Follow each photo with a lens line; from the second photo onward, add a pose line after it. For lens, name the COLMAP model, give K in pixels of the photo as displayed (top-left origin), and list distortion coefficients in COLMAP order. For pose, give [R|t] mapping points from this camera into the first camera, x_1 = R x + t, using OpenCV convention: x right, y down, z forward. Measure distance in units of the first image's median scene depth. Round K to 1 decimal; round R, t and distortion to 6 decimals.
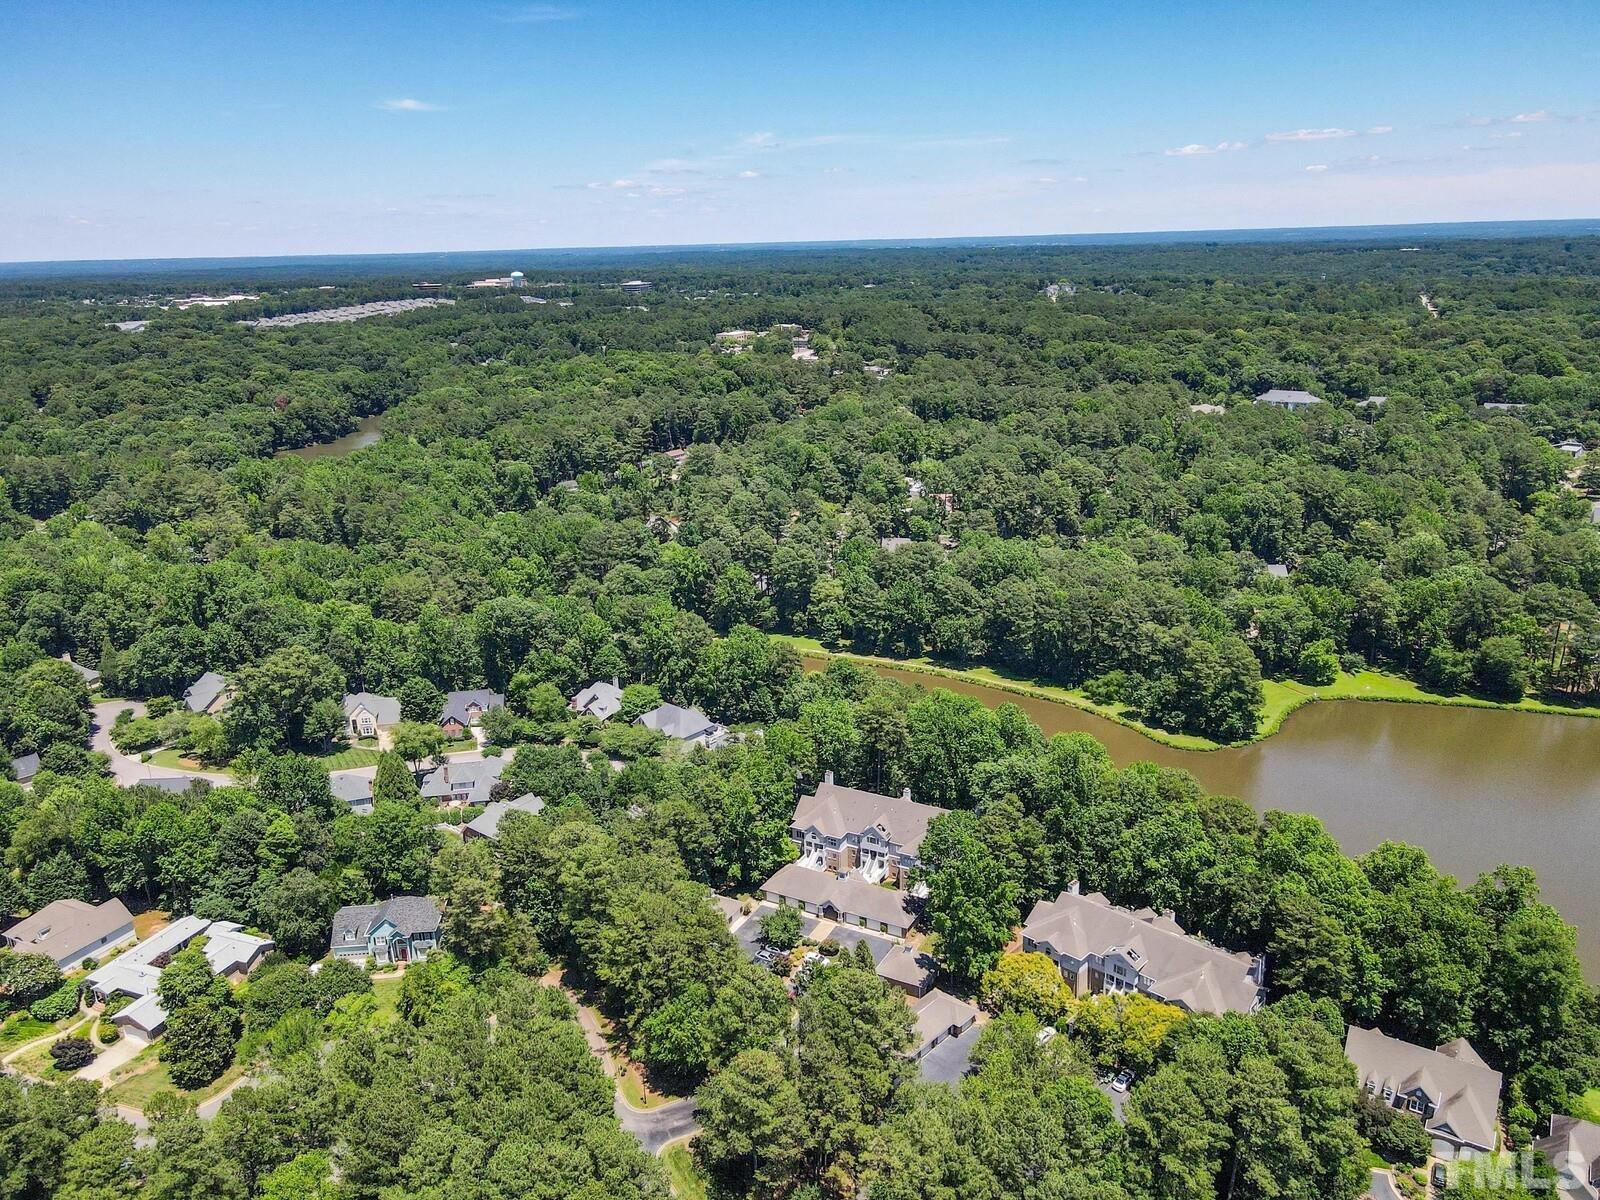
lens RADIAL K [[1179.8, 0, 803.3], [0, 1179.8, 594.4], [0, 0, 1]] dist [-0.002220, 0.030244]
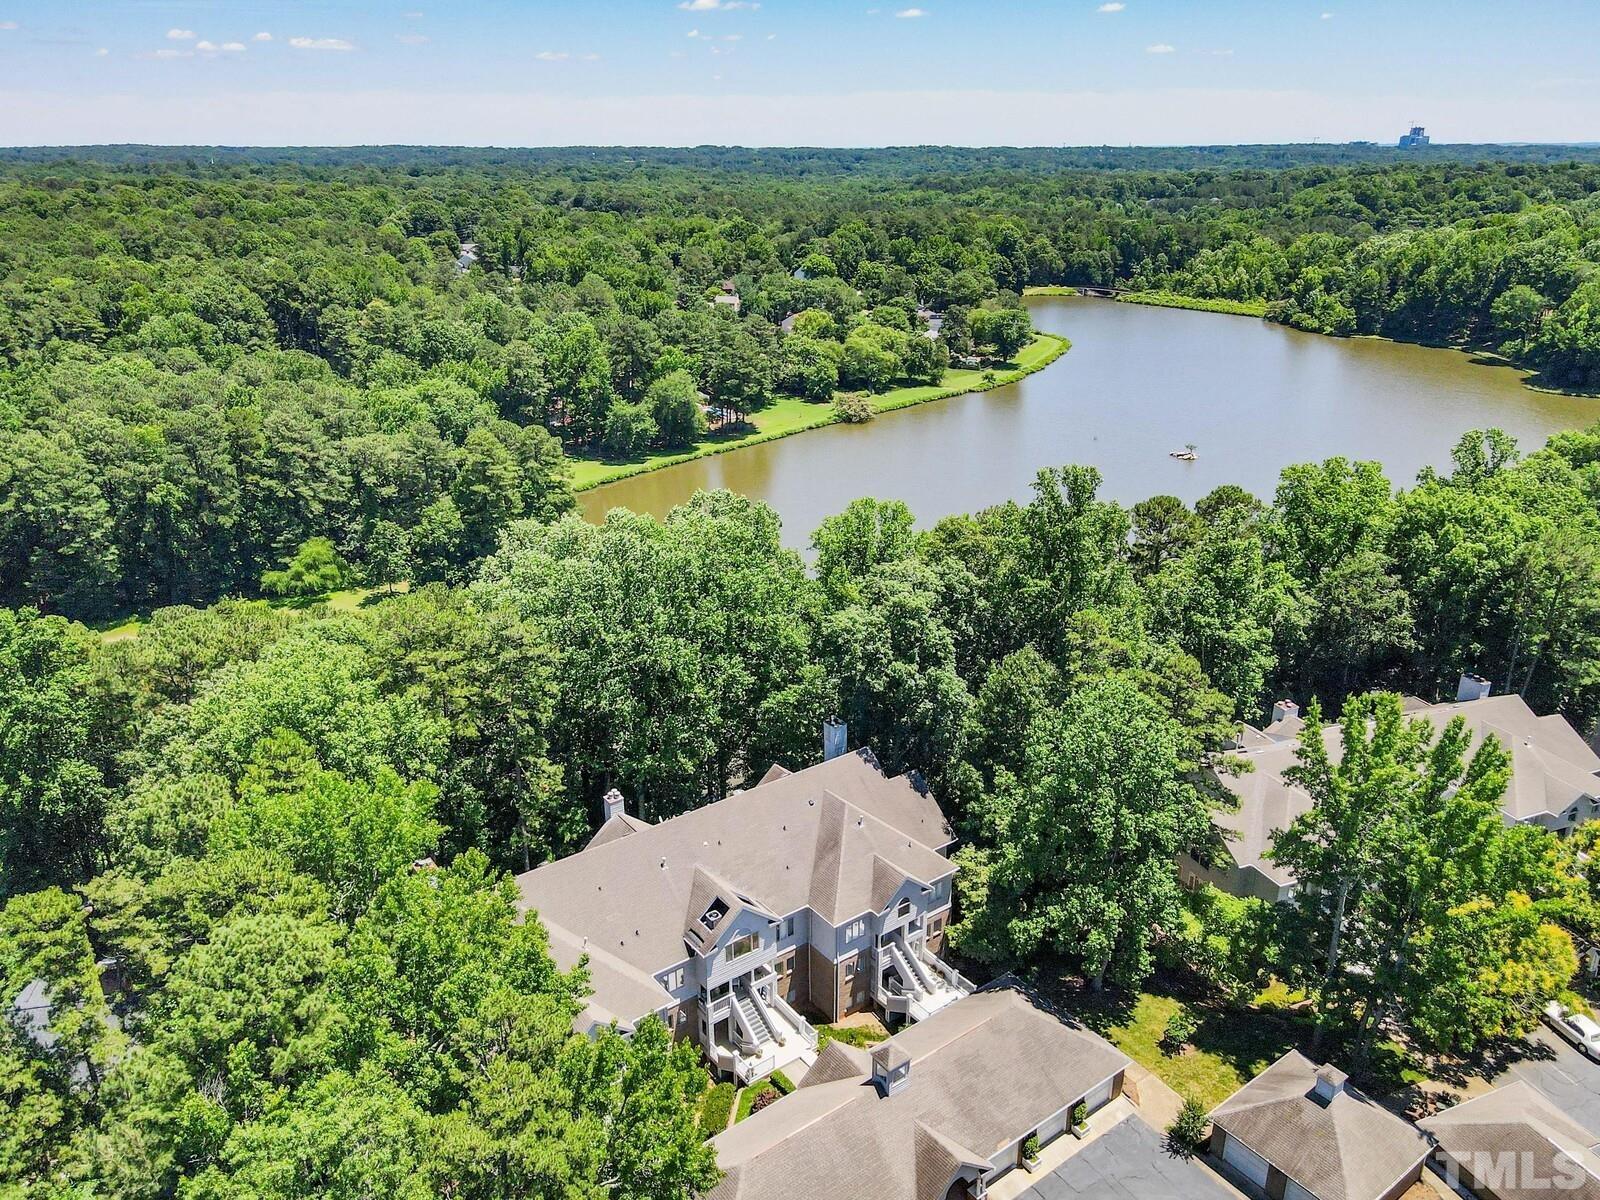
lens RADIAL K [[1179.8, 0, 803.3], [0, 1179.8, 594.4], [0, 0, 1]] dist [-0.002220, 0.030244]
pose [[0.410882, -0.300377, 0.860784, -0.129001], [0.256627, 0.944094, 0.206952, 0.034015], [-0.874825, 0.135868, 0.464996, 0.552934]]
